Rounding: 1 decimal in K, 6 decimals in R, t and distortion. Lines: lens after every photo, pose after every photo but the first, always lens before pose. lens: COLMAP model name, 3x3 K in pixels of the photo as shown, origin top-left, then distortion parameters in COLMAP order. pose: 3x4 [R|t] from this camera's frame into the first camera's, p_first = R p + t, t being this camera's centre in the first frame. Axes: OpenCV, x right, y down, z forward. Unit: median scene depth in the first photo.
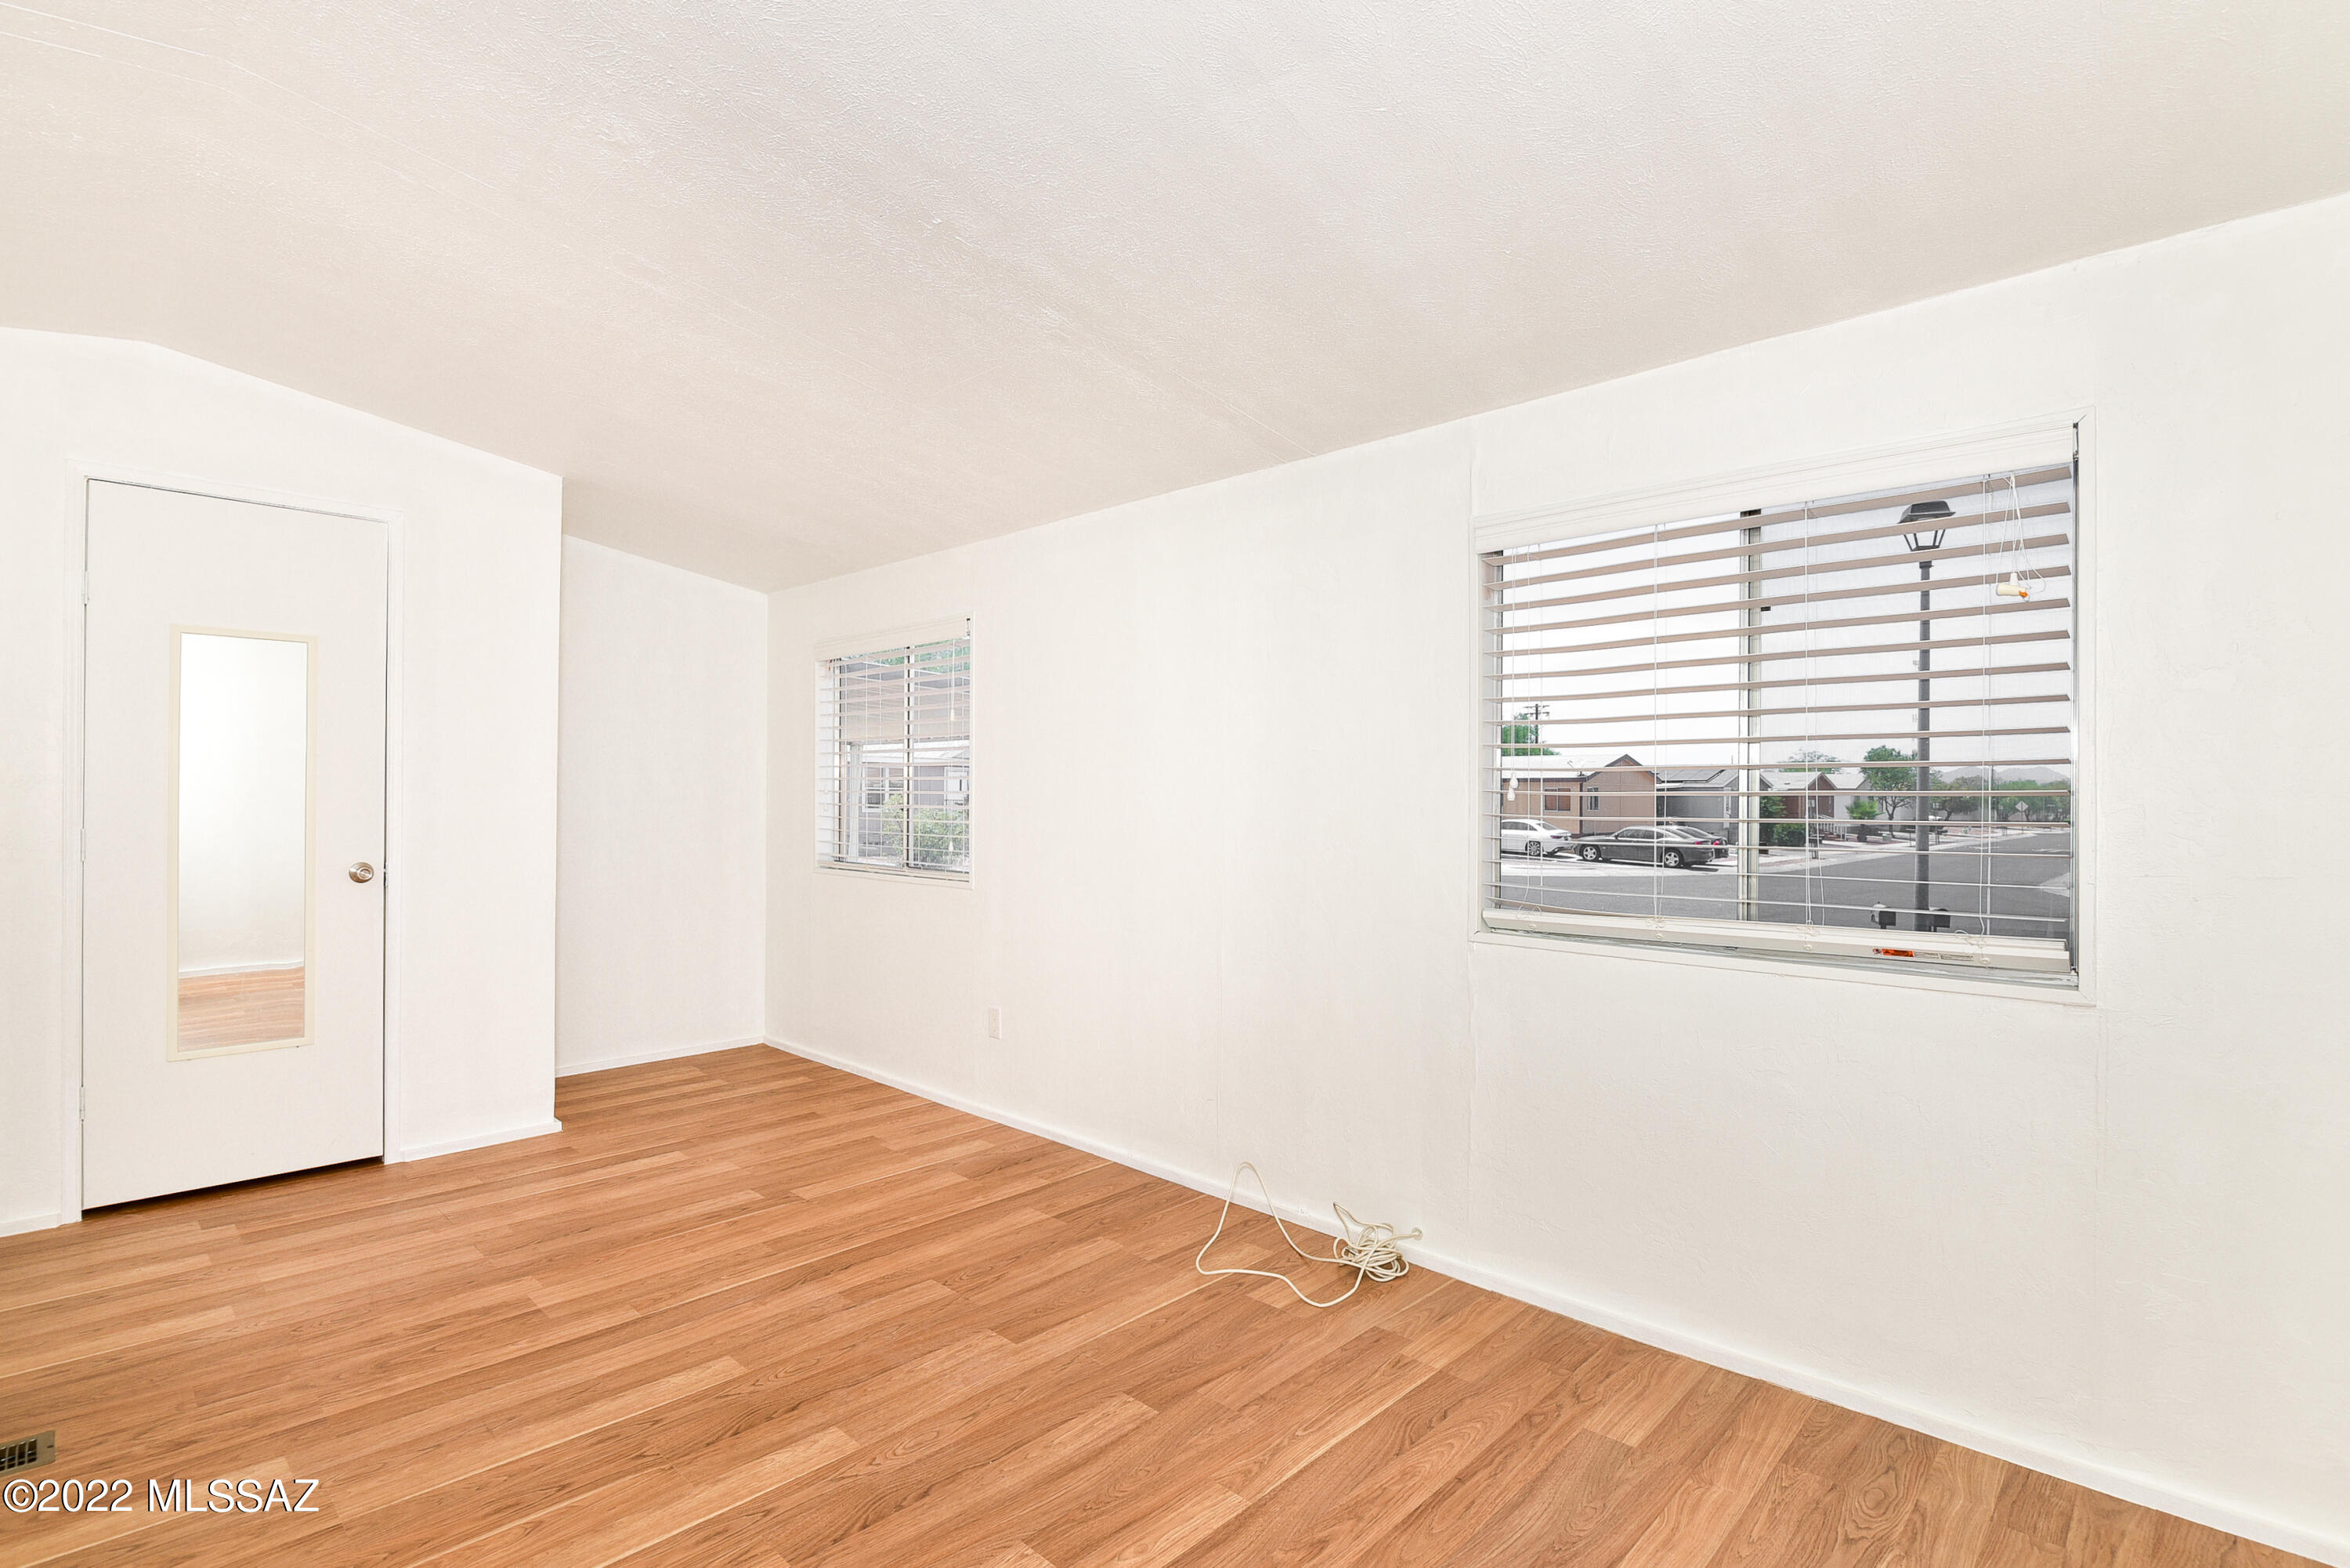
lens RADIAL K [[1089.4, 0, 1163.7], [0, 1089.4, 772.4], [0, 0, 1]] dist [-0.014385, -0.004834]
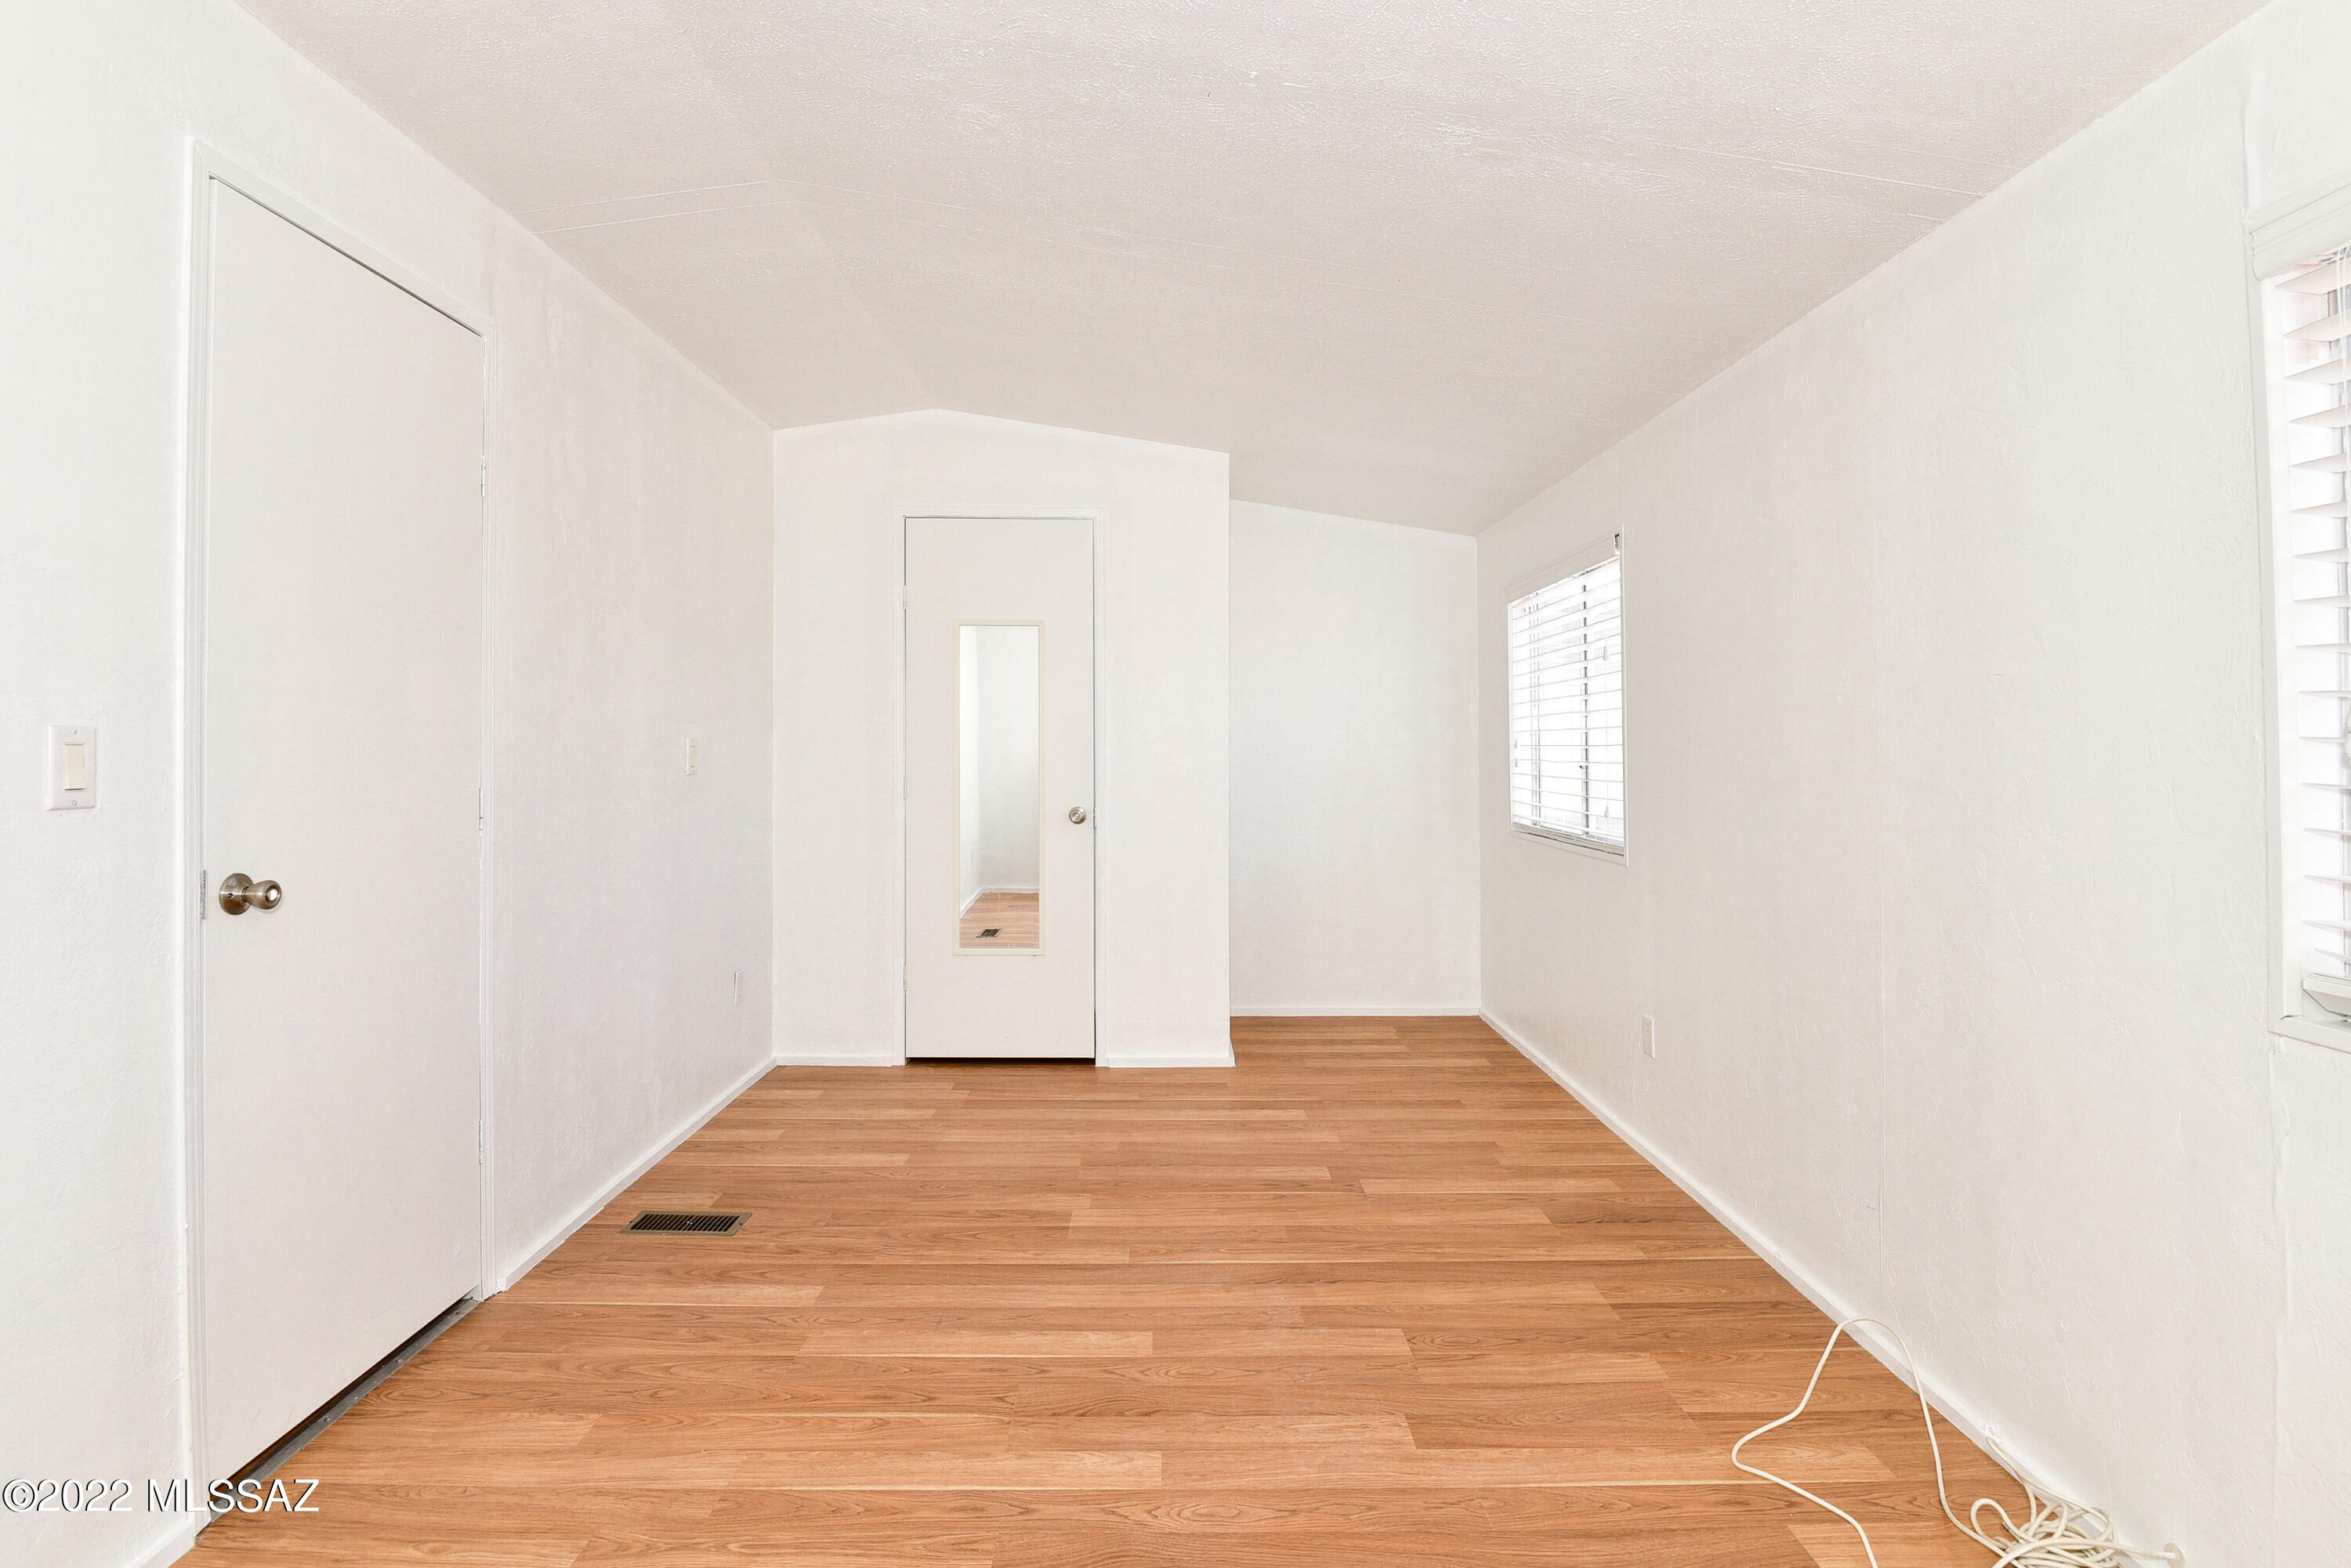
lens RADIAL K [[1128.3, 0, 1175.0], [0, 1128.3, 716.9], [0, 0, 1]] dist [-0.000174, -0.012866]
pose [[0.708694, -0.020750, -0.705211, 0.334356], [0.013596, 0.999783, -0.015754, 0.009023], [0.705385, 0.001576, 0.708823, 0.308064]]
